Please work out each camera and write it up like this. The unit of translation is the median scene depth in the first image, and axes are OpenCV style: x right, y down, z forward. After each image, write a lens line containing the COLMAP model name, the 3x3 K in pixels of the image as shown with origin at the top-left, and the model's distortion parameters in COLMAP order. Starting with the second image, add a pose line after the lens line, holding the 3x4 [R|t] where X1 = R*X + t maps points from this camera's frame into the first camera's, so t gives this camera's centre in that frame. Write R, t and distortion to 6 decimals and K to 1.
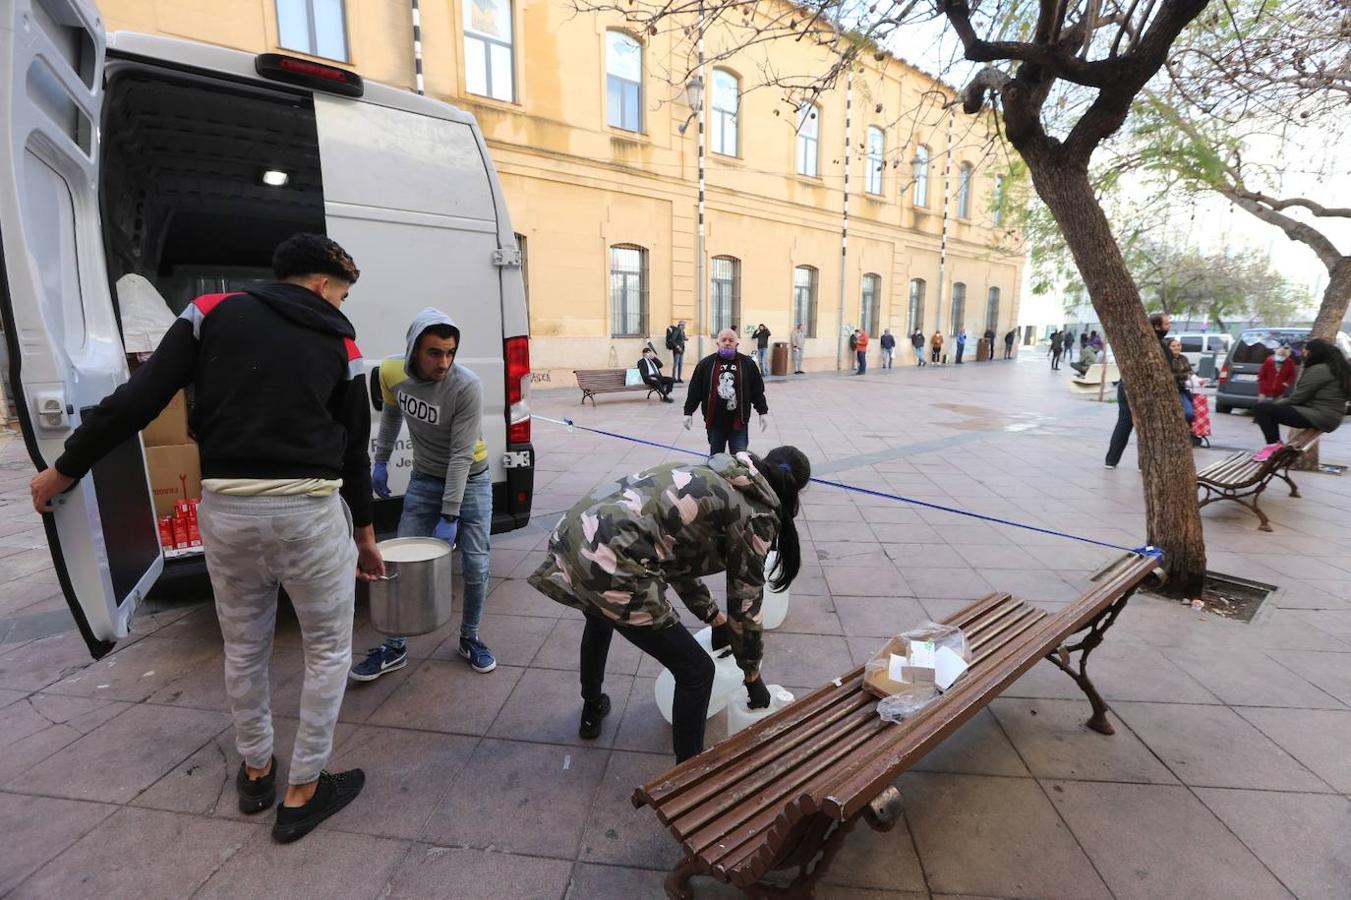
lens RADIAL K [[659.2, 0, 695.8], [0, 659.2, 451.6], [0, 0, 1]] dist [-0.033768, 0.006486]
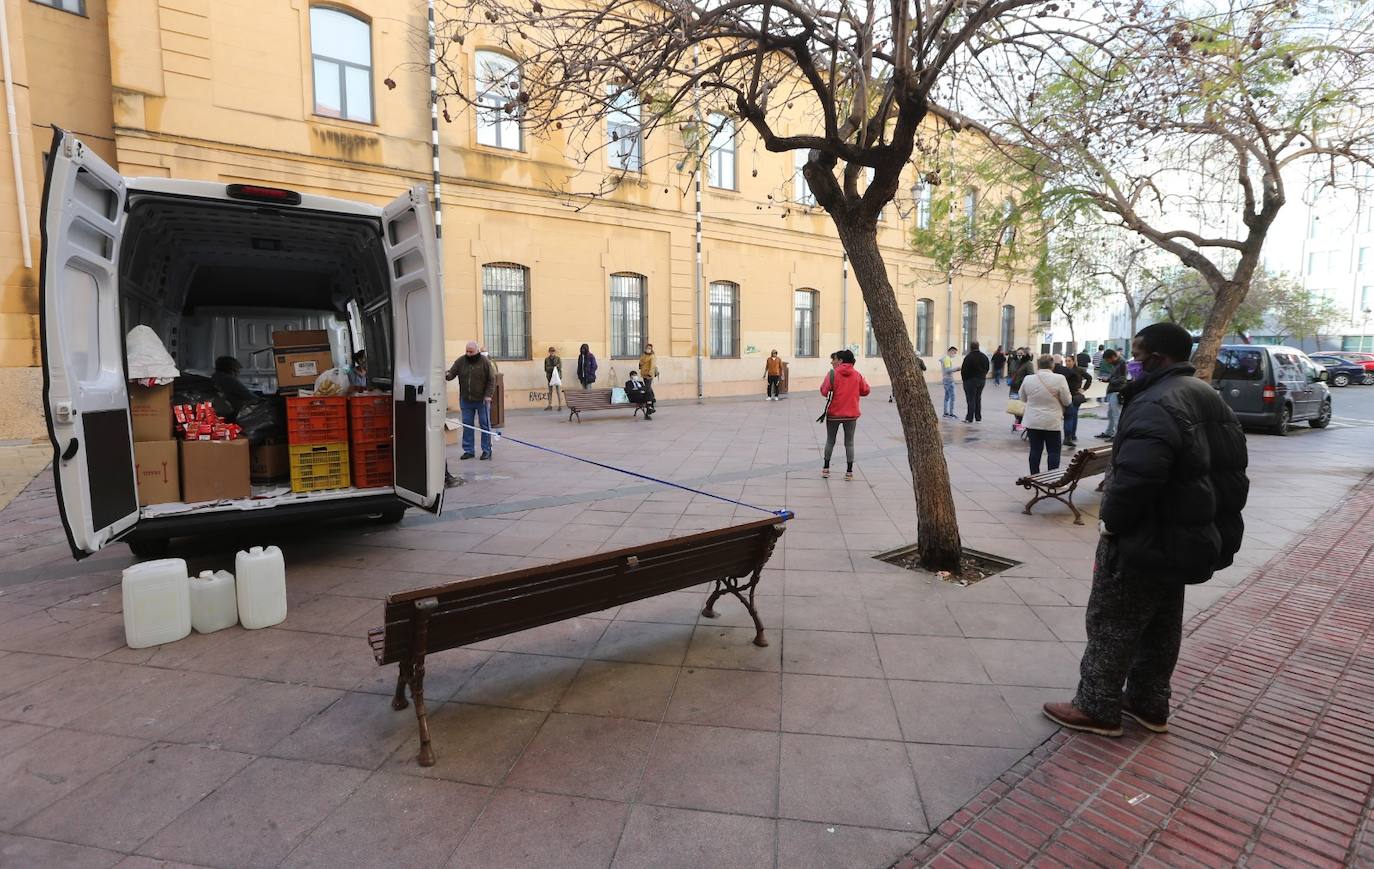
lens RADIAL K [[683.5, 0, 709.6], [0, 683.5, 402.7], [0, 0, 1]] dist [-0.044234, 0.005065]
pose [[0.998571, -0.004475, -0.053262, 0.090795], [-0.001054, 0.994646, -0.103339, 0.010079], [0.053439, 0.103247, 0.993219, -0.075782]]
